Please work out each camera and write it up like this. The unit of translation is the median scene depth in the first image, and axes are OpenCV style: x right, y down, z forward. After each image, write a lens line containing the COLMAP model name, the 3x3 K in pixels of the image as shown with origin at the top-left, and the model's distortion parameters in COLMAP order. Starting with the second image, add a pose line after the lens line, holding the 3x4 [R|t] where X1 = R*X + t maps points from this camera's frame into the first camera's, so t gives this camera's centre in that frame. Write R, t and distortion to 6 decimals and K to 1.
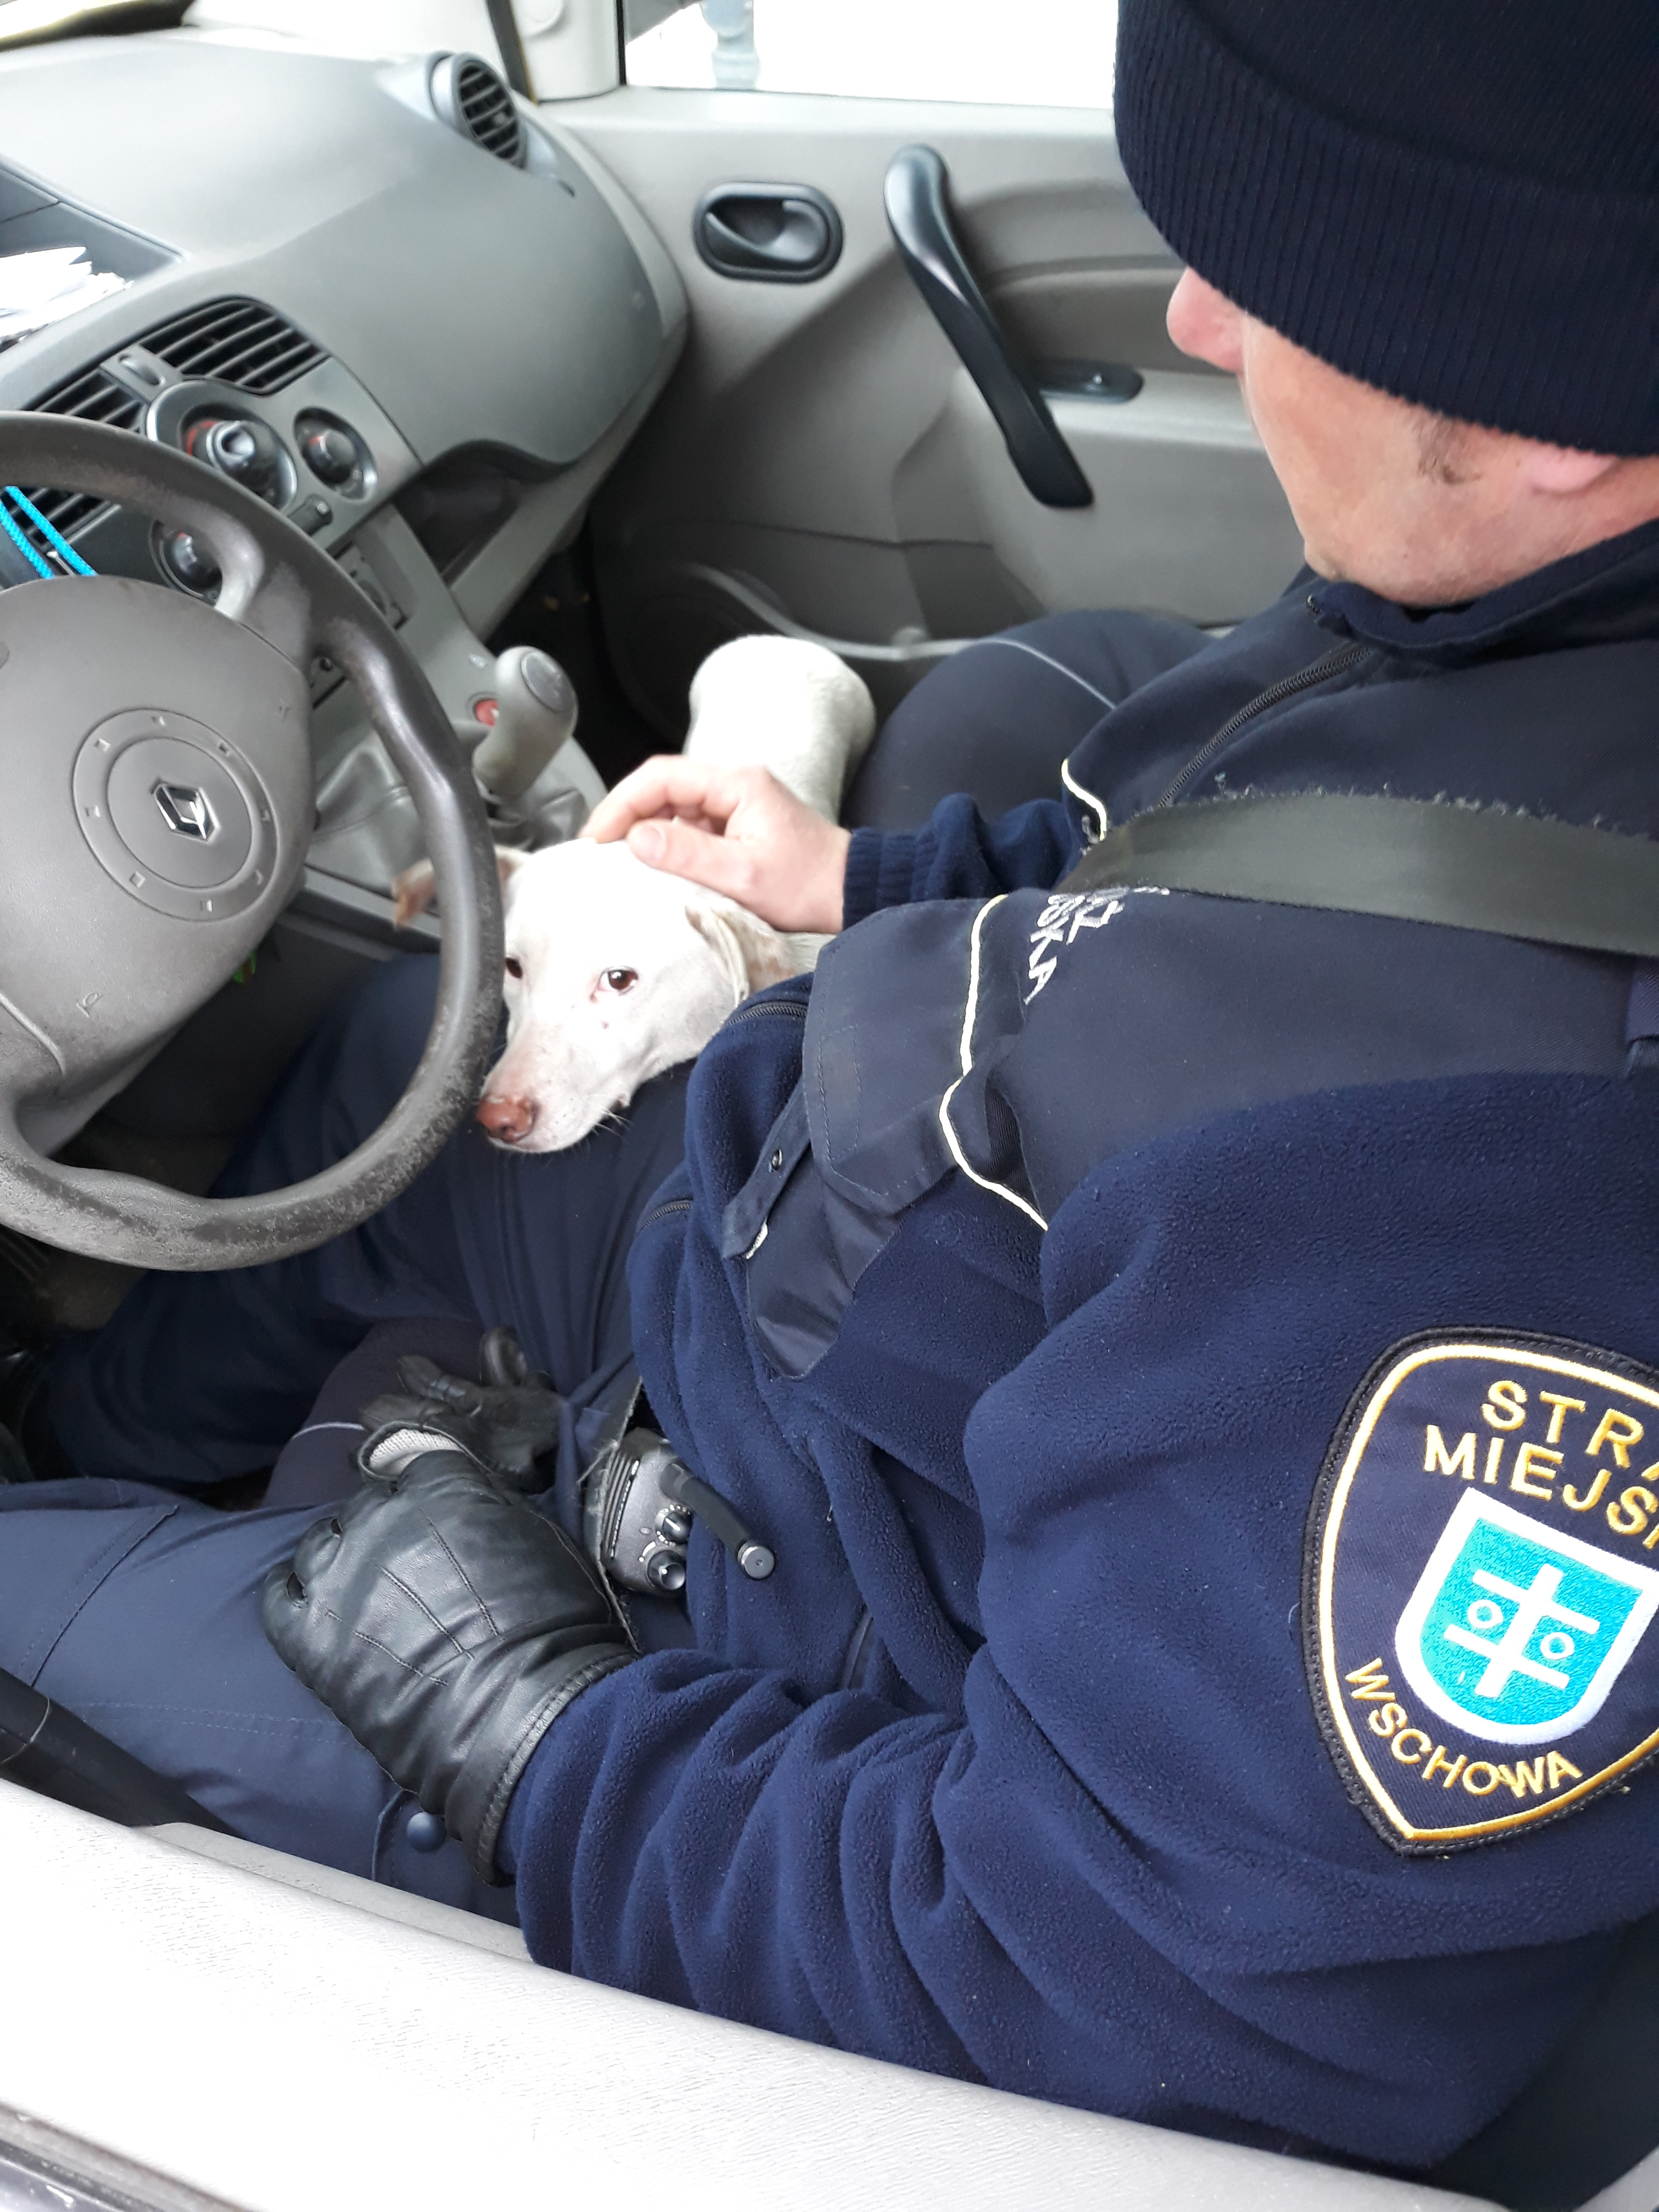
lens RADIAL K [[1746.5, 0, 832.6], [0, 1746.5, 1107.9], [0, 0, 1]] dist [-0.068017, -0.025206]
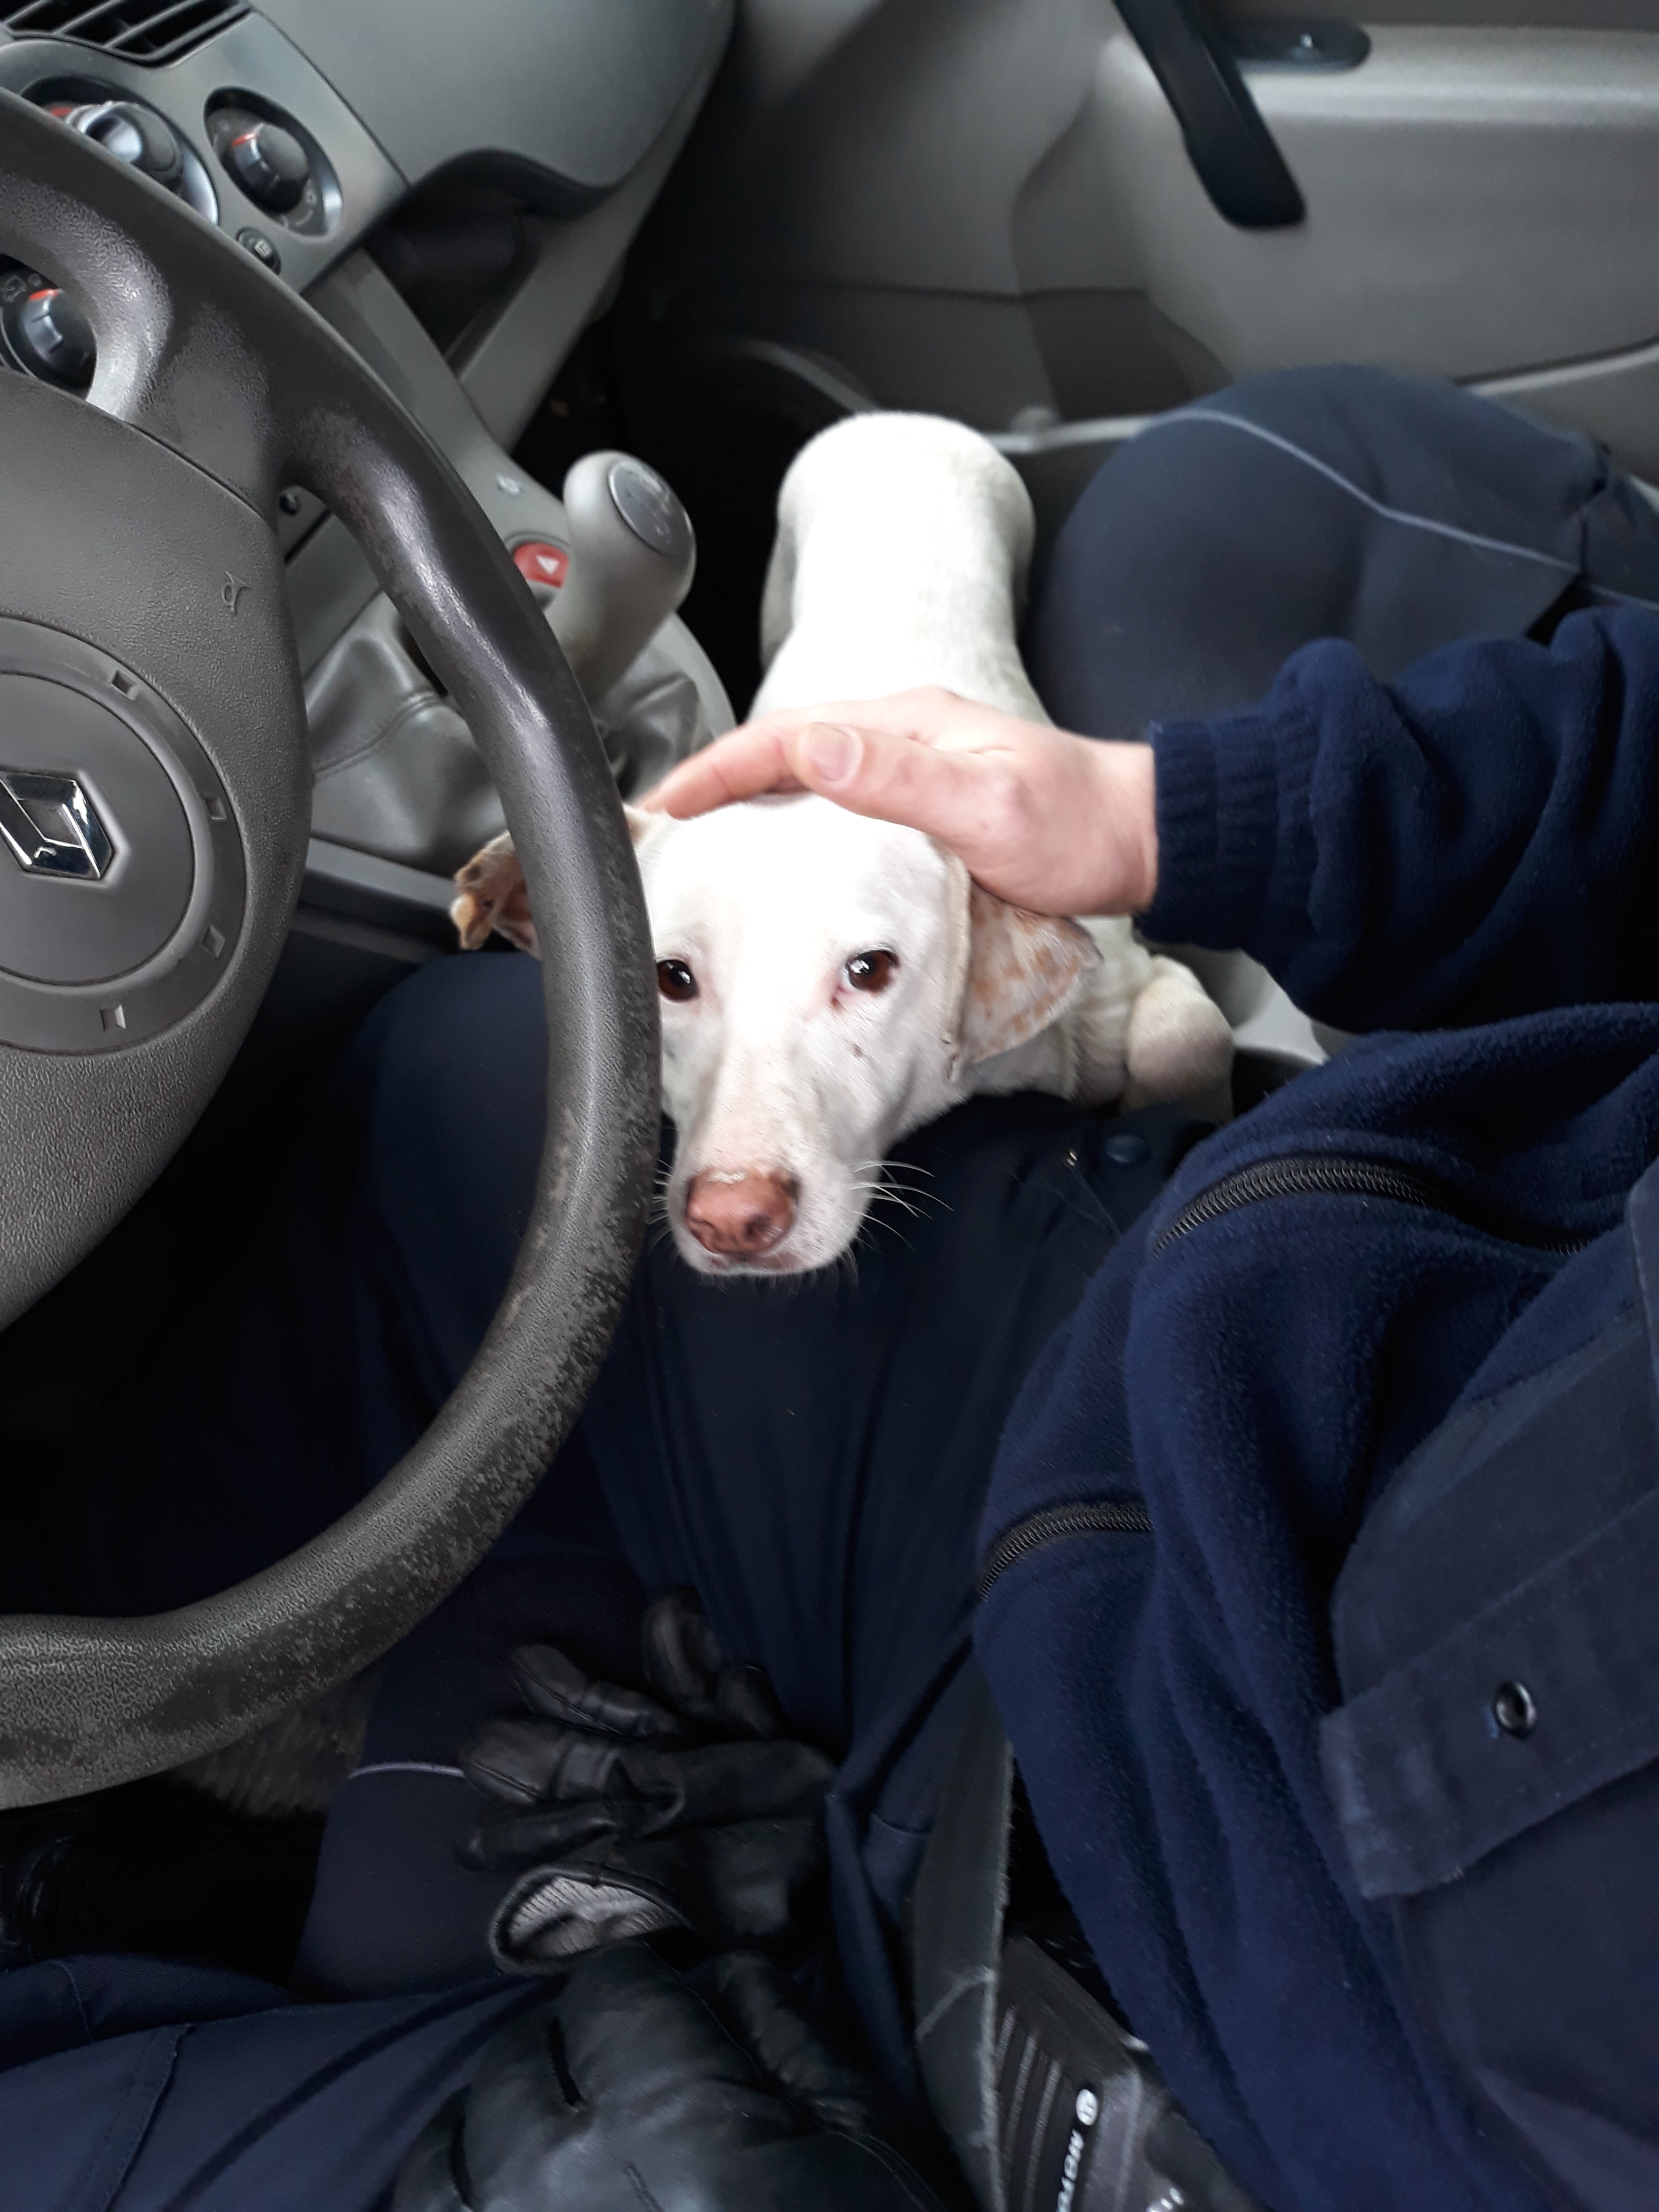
lens RADIAL K [[1872.2, 0, 833.4], [0, 1872.2, 1105.9], [0, 0, 1]] dist [-0.076643, 0.028858]
pose [[0.998079, -0.061104, -0.010273, -0.111023], [0.061723, 0.995004, 0.078471, -0.085847], [0.005427, -0.078955, 0.996863, 0.340981]]
